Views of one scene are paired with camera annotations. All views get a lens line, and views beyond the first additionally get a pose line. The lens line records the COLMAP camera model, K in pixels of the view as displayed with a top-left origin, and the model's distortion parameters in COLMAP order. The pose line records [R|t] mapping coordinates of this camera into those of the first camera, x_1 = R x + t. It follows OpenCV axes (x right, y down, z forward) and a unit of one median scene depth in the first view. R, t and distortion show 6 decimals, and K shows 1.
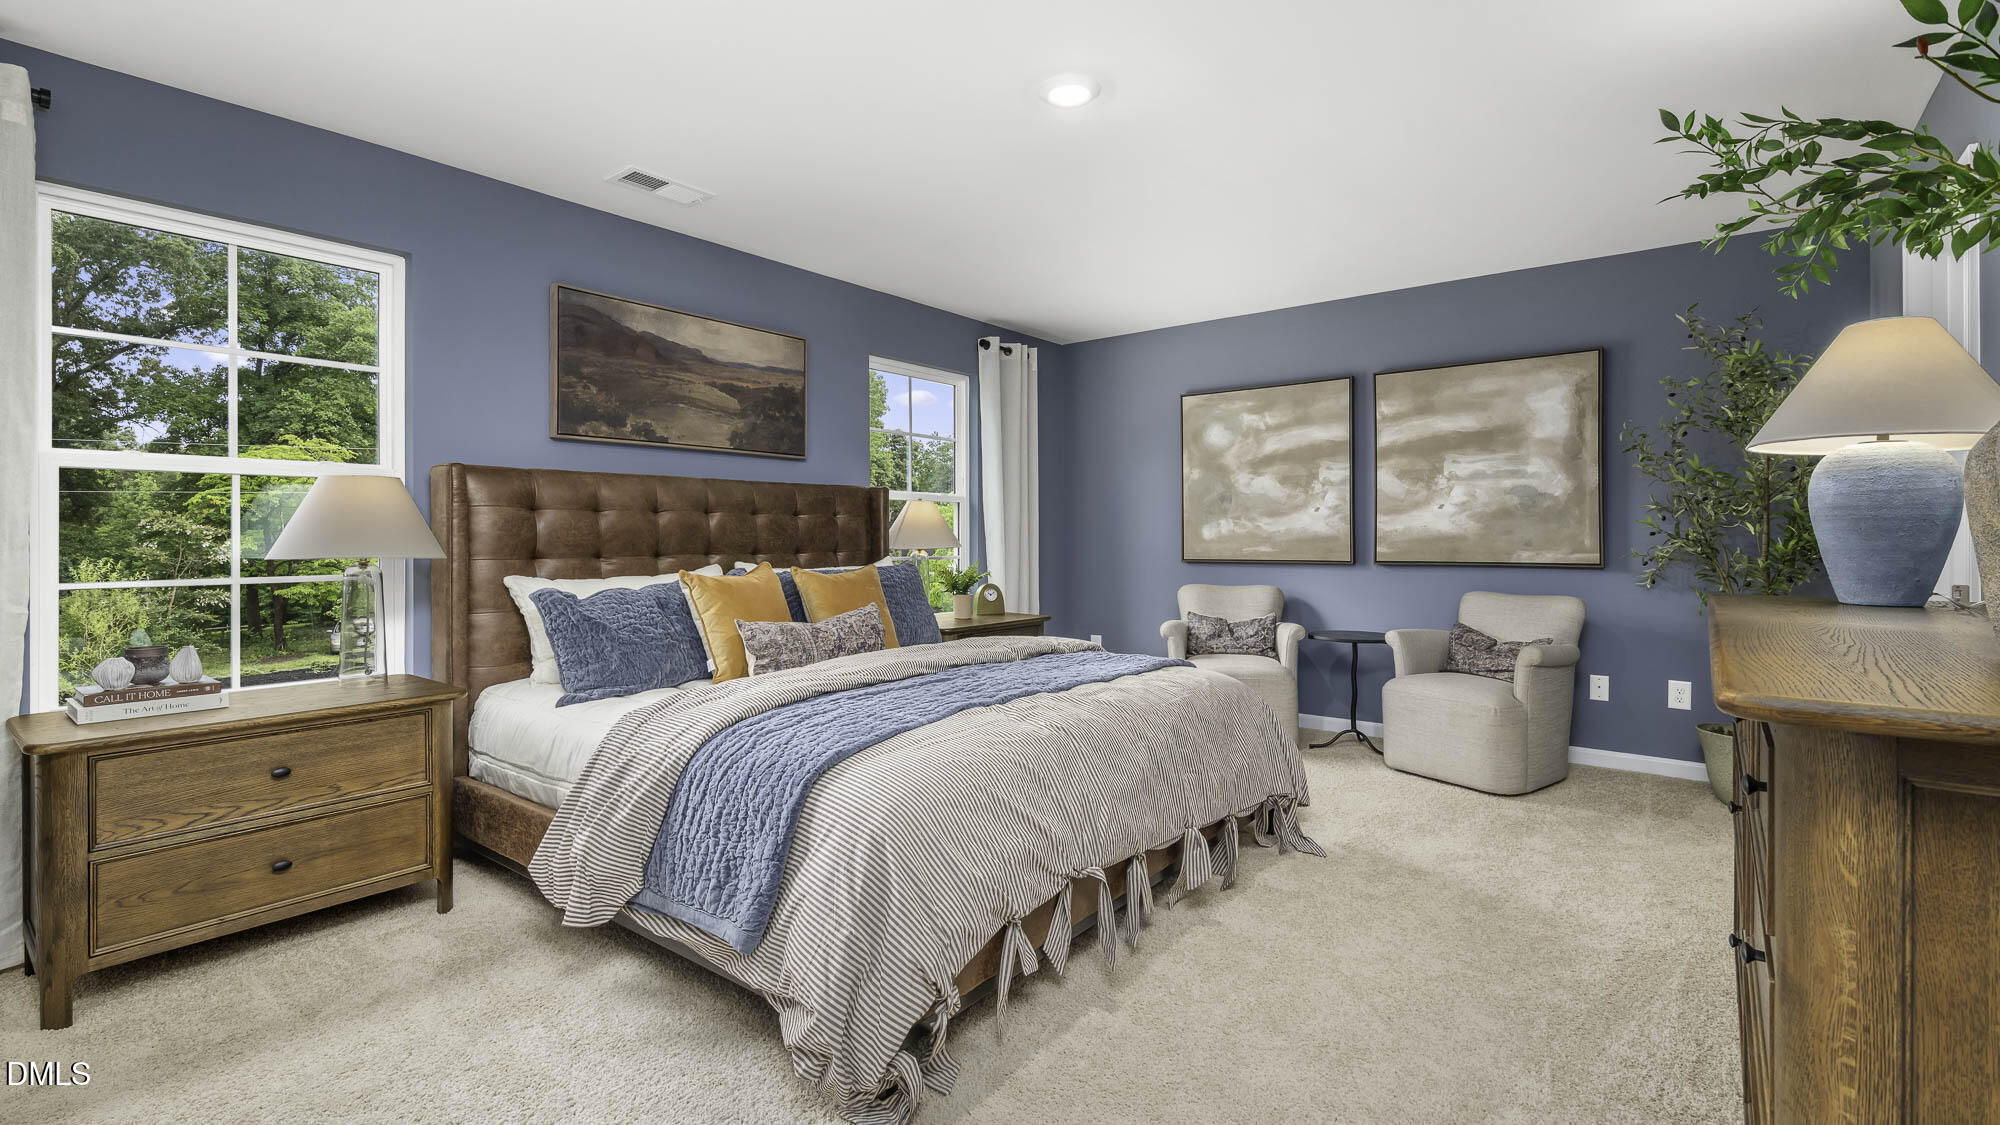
lens RADIAL K [[897.7, 0, 997.8], [0, 897.7, 550.4], [0, 0, 1]] dist [-0.004519, -0.001452]
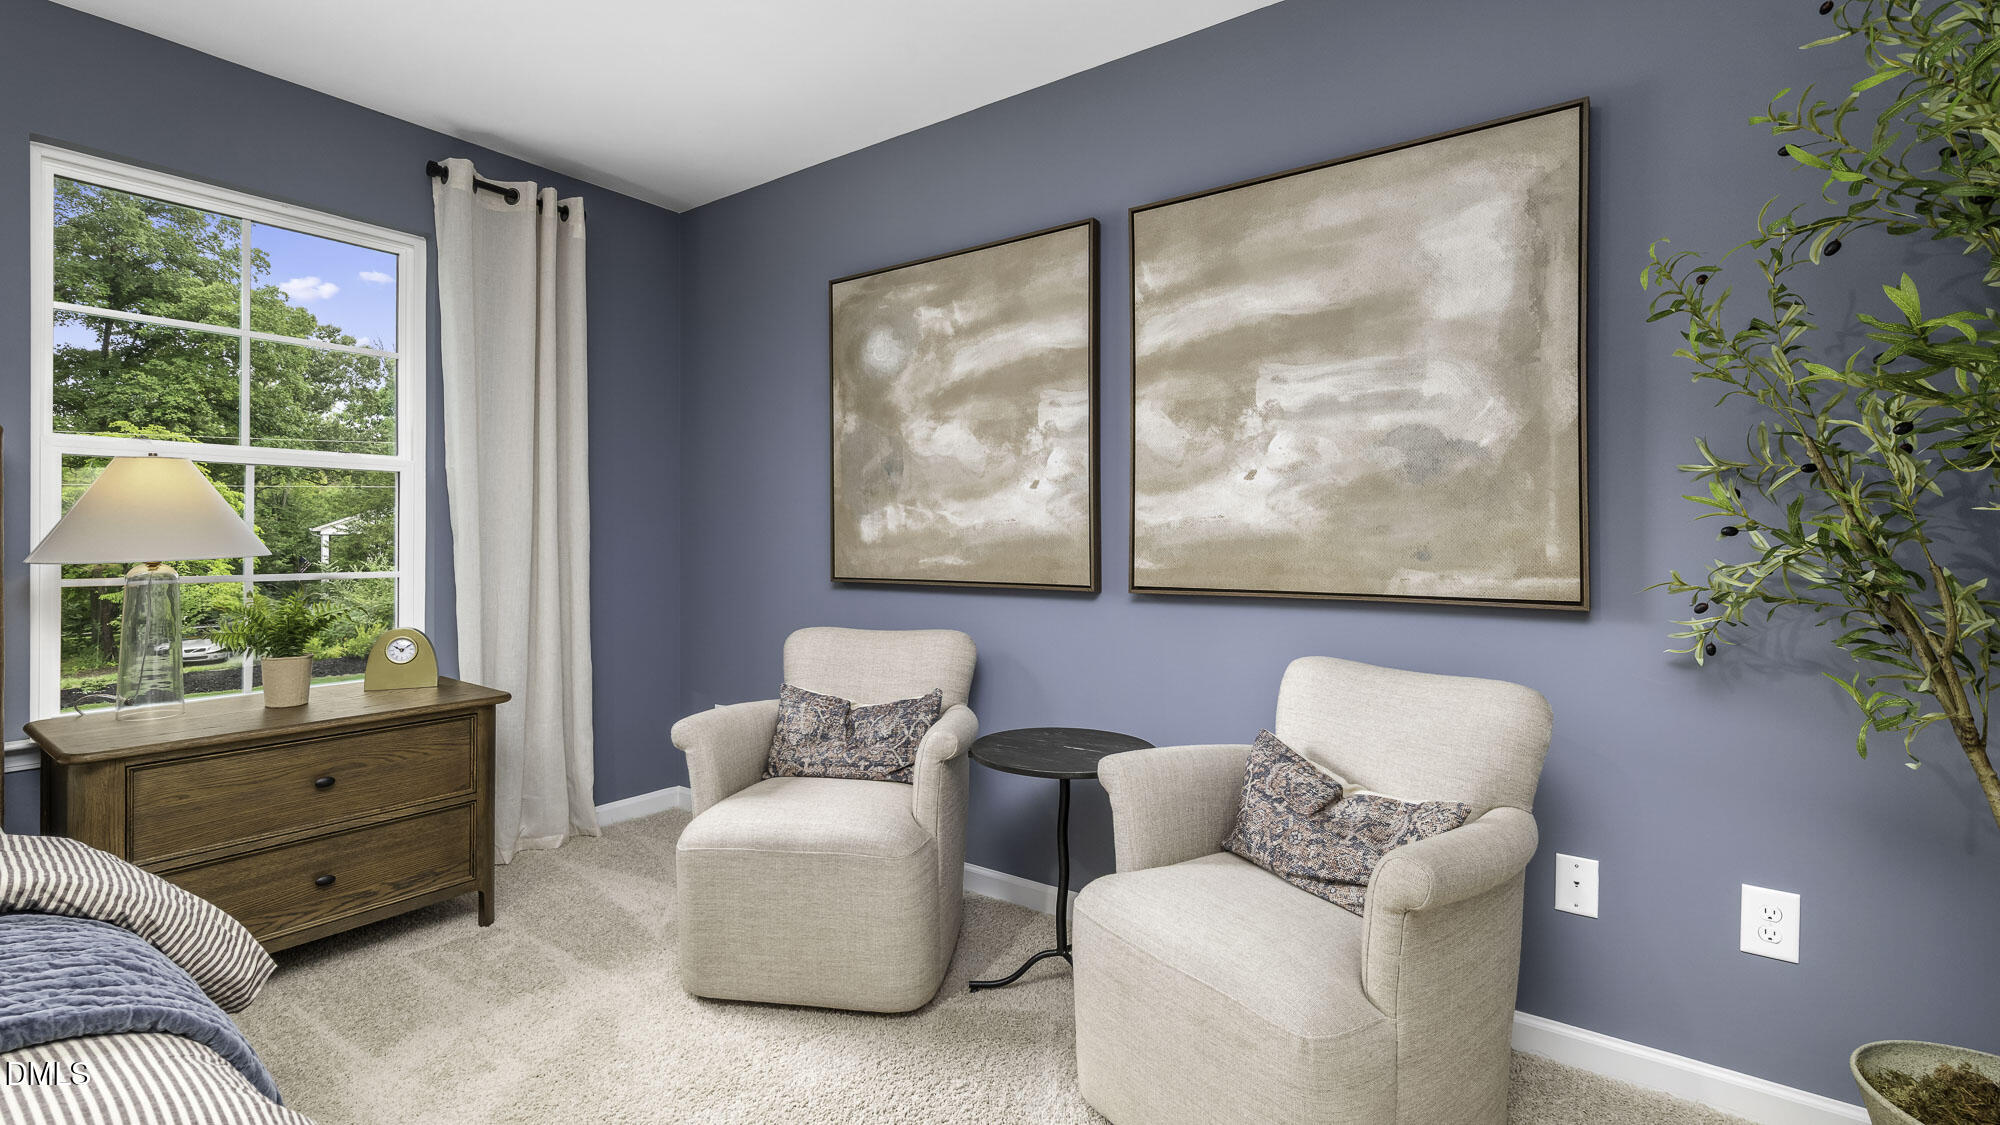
lens RADIAL K [[897.7, 0, 998.8], [0, 897.7, 554.5], [0, 0, 1]] dist [-0.004519, -0.001452]
pose [[0.998812, 0.001825, 0.048686, 0.322973], [-0.002000, 0.999992, 0.003545, -0.007602], [-0.048680, -0.003638, 0.998808, 0.506771]]
